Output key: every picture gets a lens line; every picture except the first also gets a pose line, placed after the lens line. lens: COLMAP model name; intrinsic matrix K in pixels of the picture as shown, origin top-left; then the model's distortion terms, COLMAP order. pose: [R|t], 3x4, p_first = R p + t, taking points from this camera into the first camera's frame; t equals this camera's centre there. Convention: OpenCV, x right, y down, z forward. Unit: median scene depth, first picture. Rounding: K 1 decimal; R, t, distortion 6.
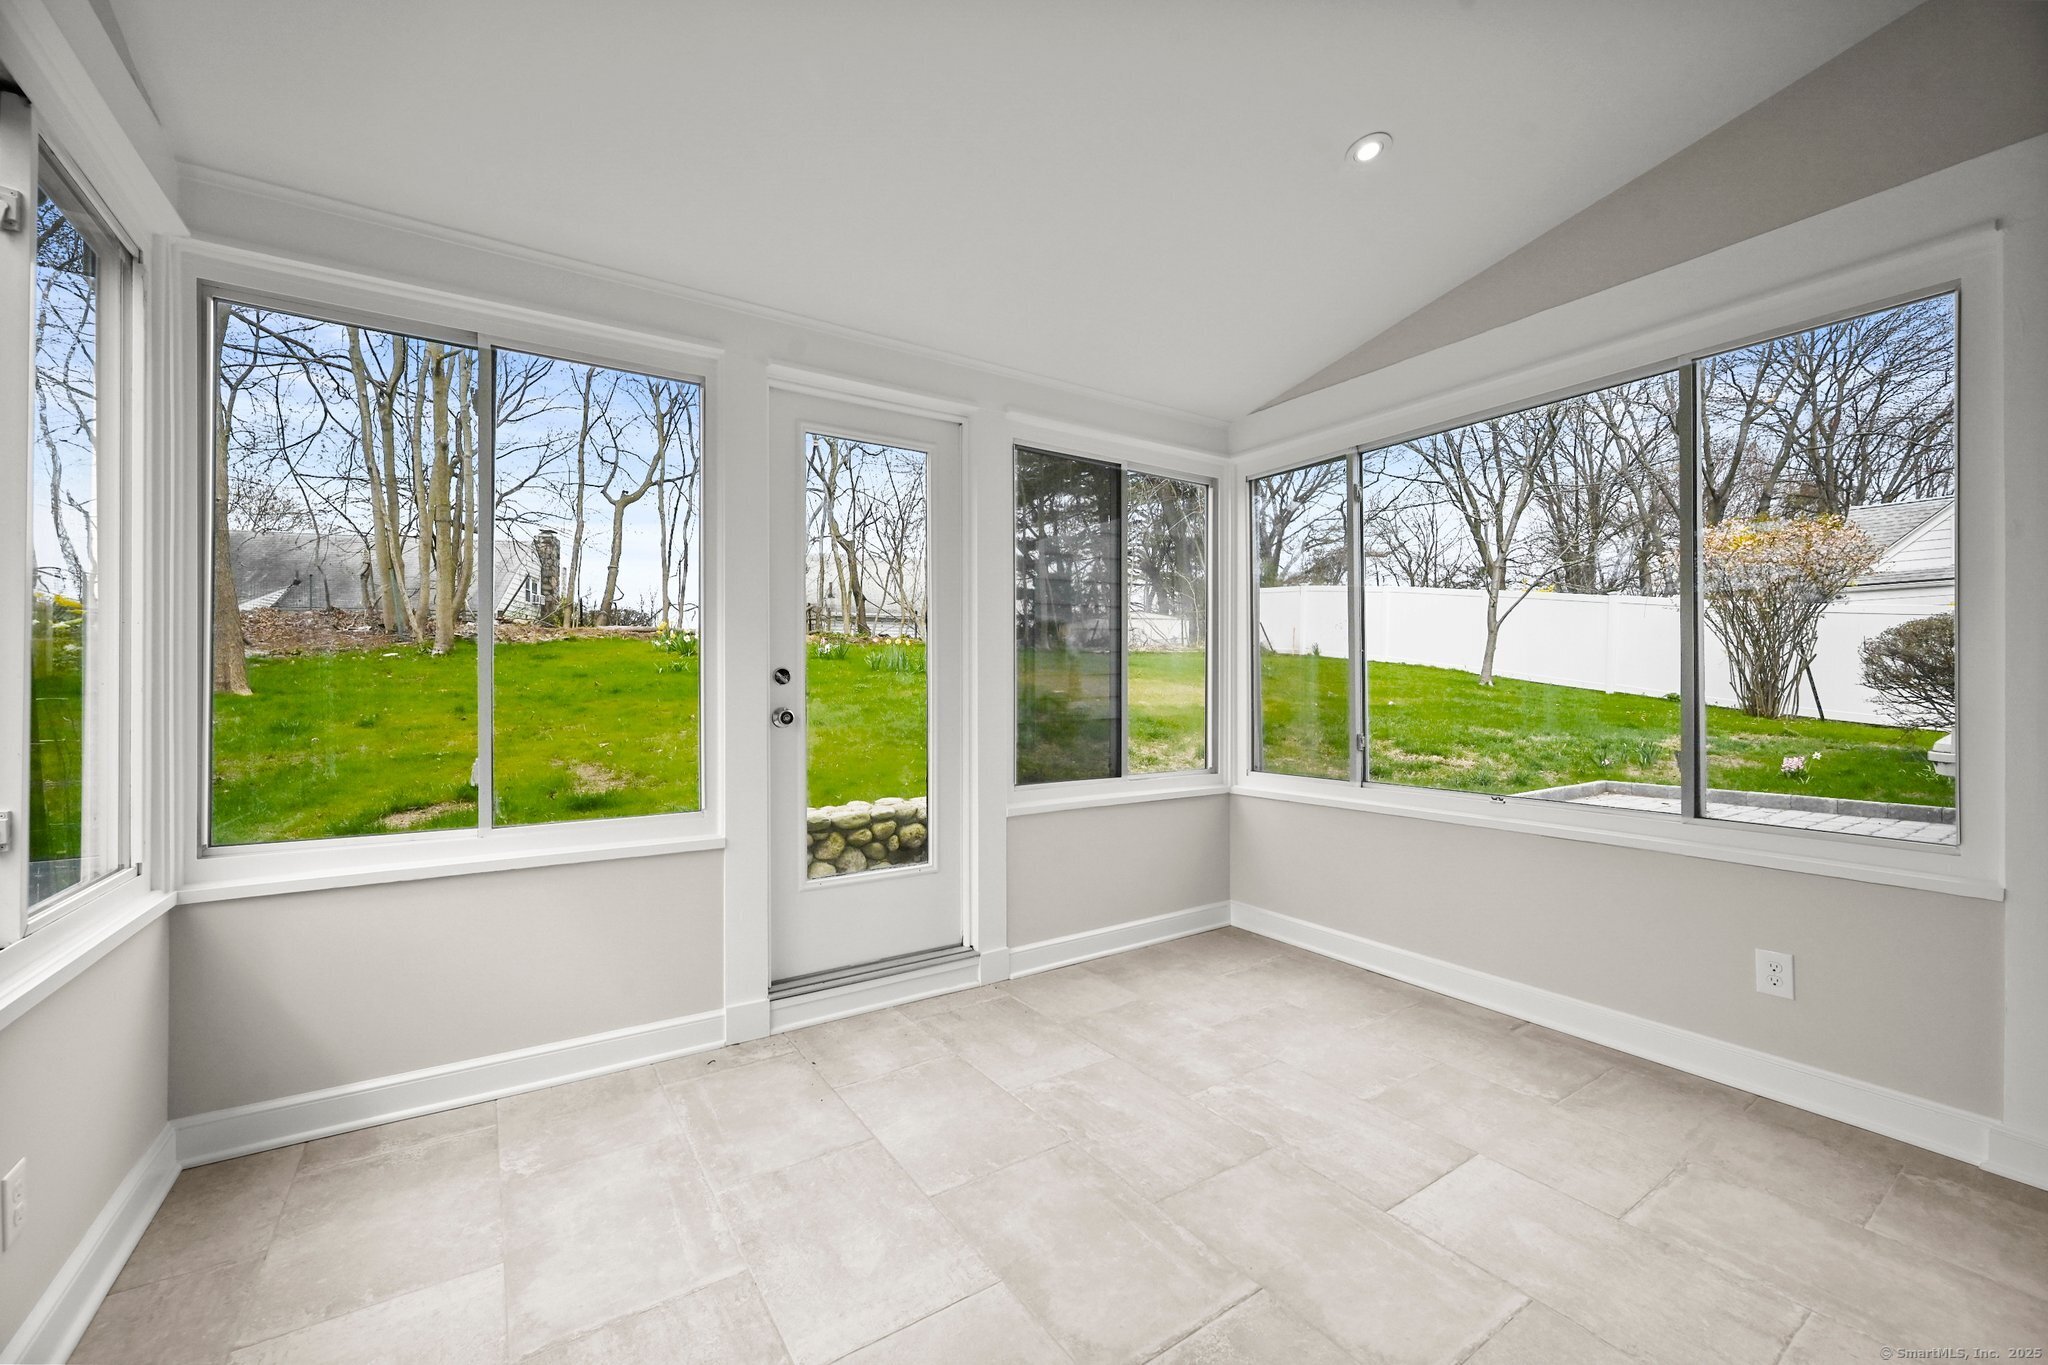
lens RADIAL K [[820.7, 0, 1029.8], [0, 820.7, 681.1], [0, 0, 1]] dist [0.002164, -0.000465]
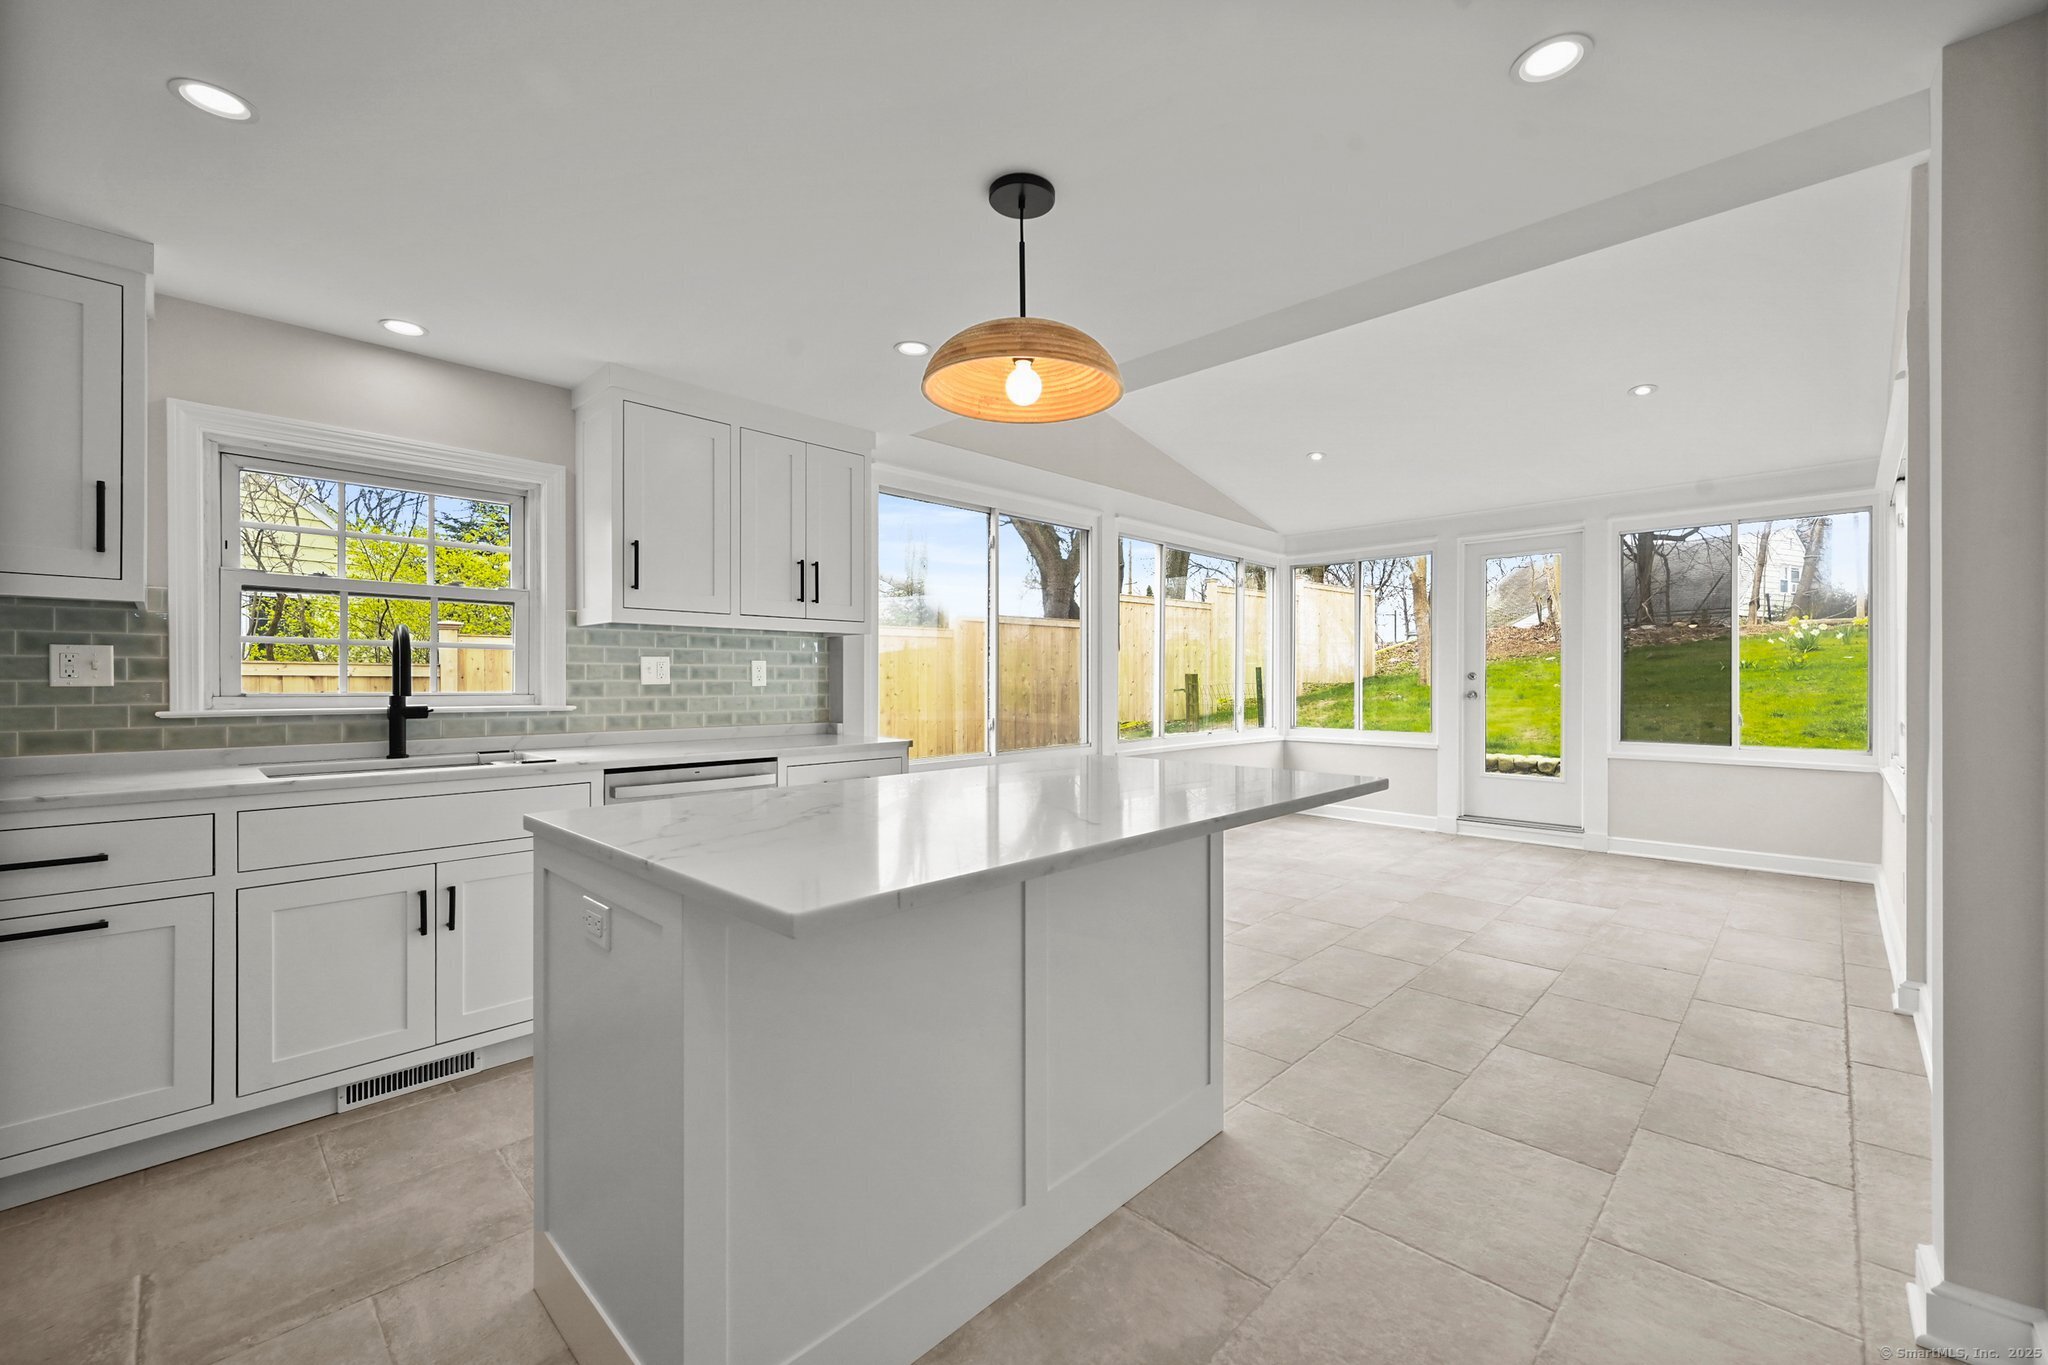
lens RADIAL K [[820.7, 0, 1017.4], [0, 820.7, 678.3], [0, 0, 1]] dist [0.002164, -0.000465]
pose [[0.187302, -0.002918, -0.982298, 1.706883], [-0.002216, 0.999992, -0.003393, 0.010314], [0.982300, 0.002813, 0.187294, -0.627498]]
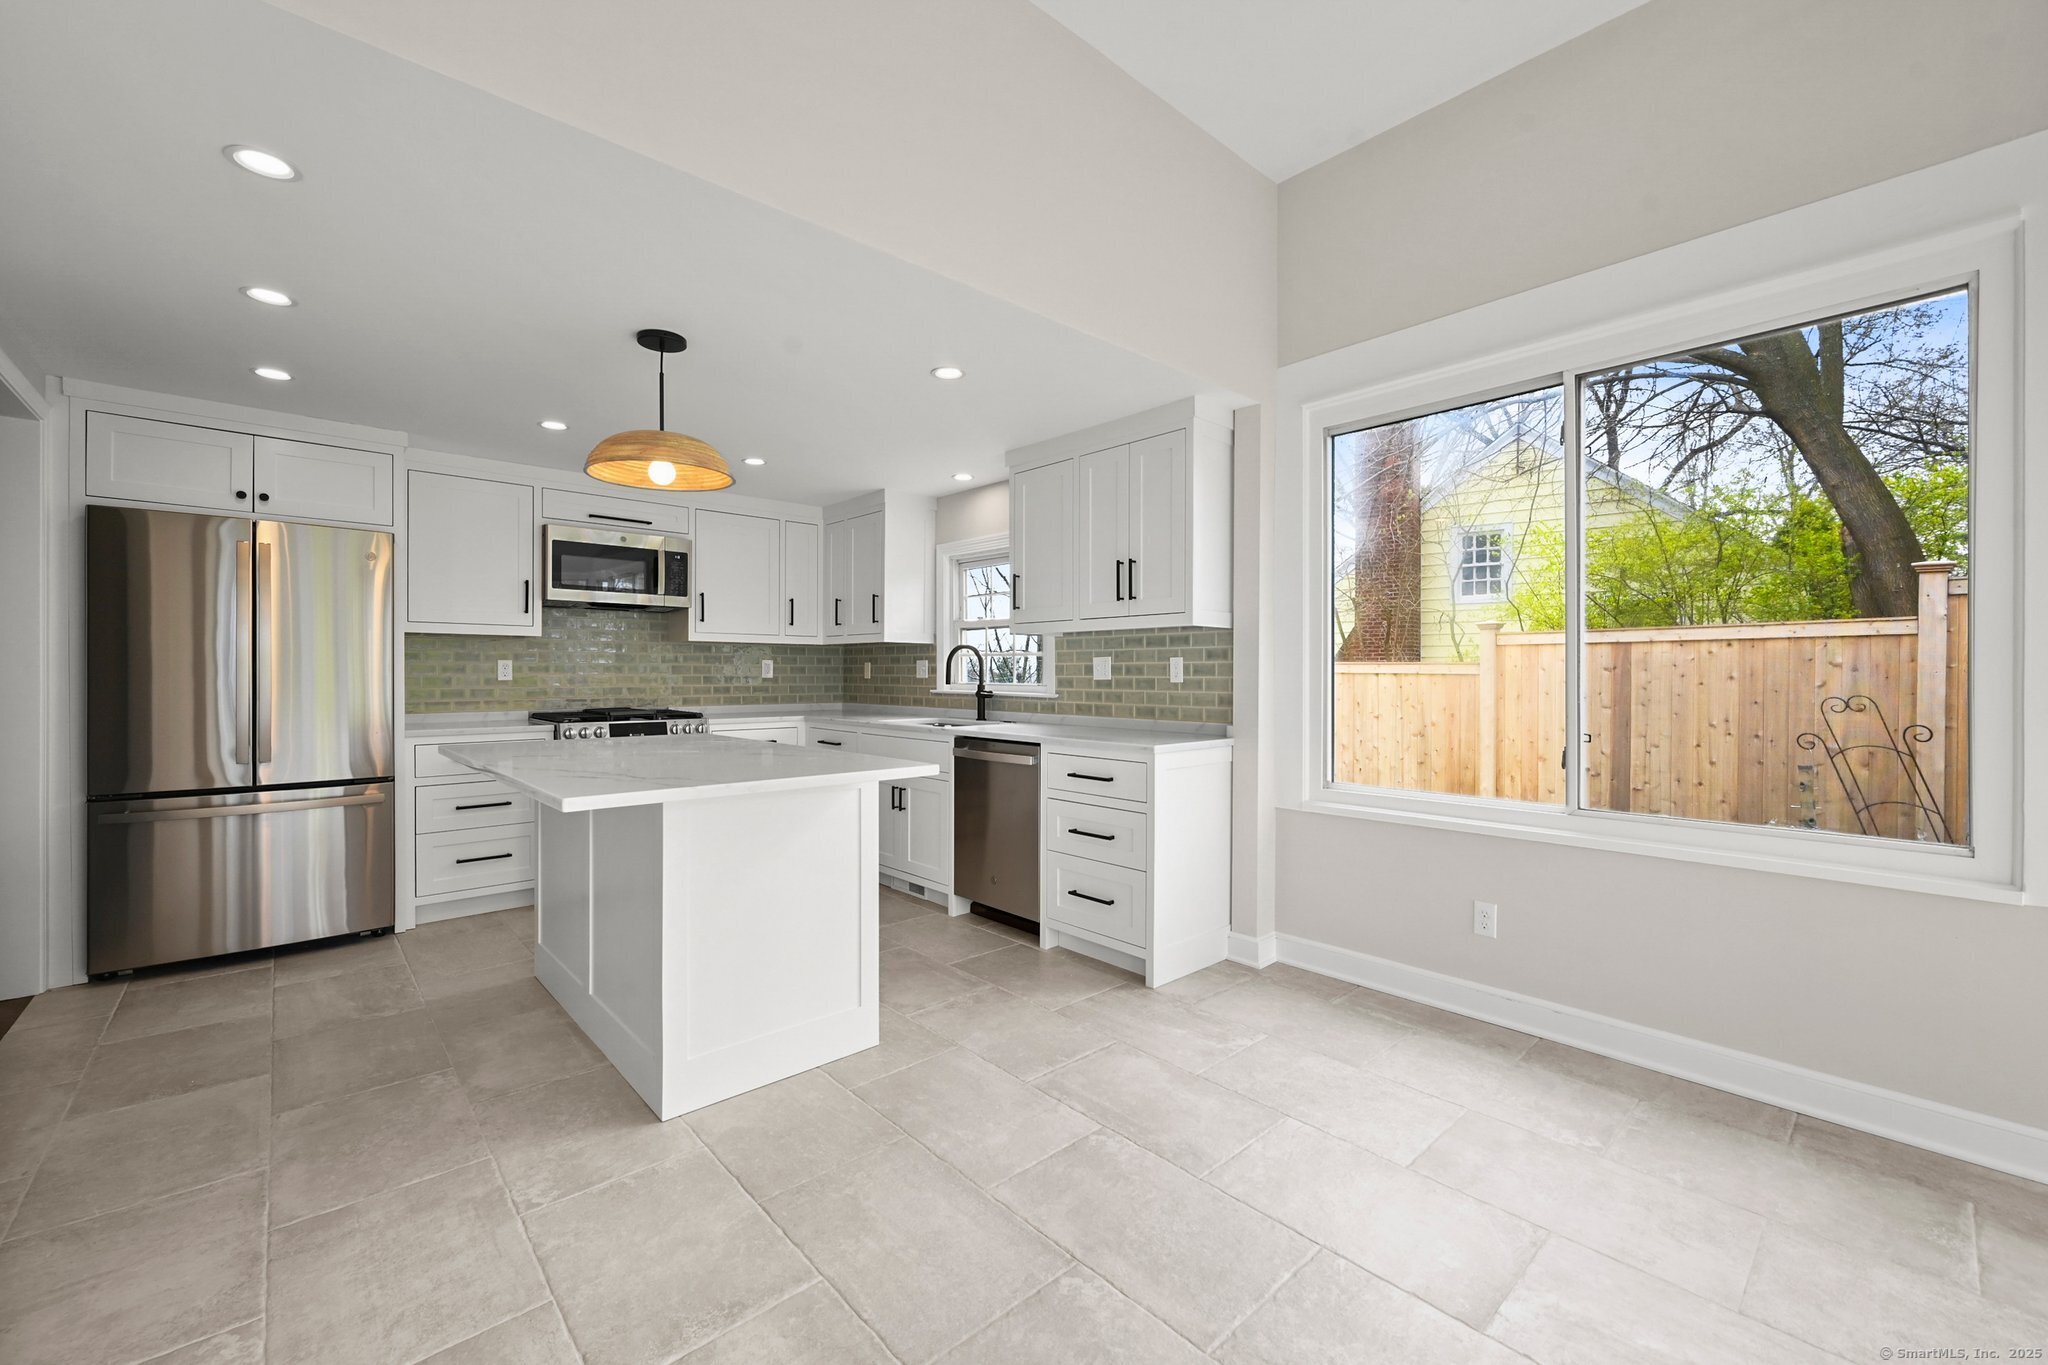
lens RADIAL K [[820.7, 0, 1026.2], [0, 820.7, 675.4], [0, 0, 1]] dist [0.002164, -0.000465]
pose [[-0.990586, -0.004851, -0.136806, 0.749203], [-0.005219, 0.999984, 0.002337, 0.005795], [0.136792, 0.003029, -0.990595, 0.526931]]
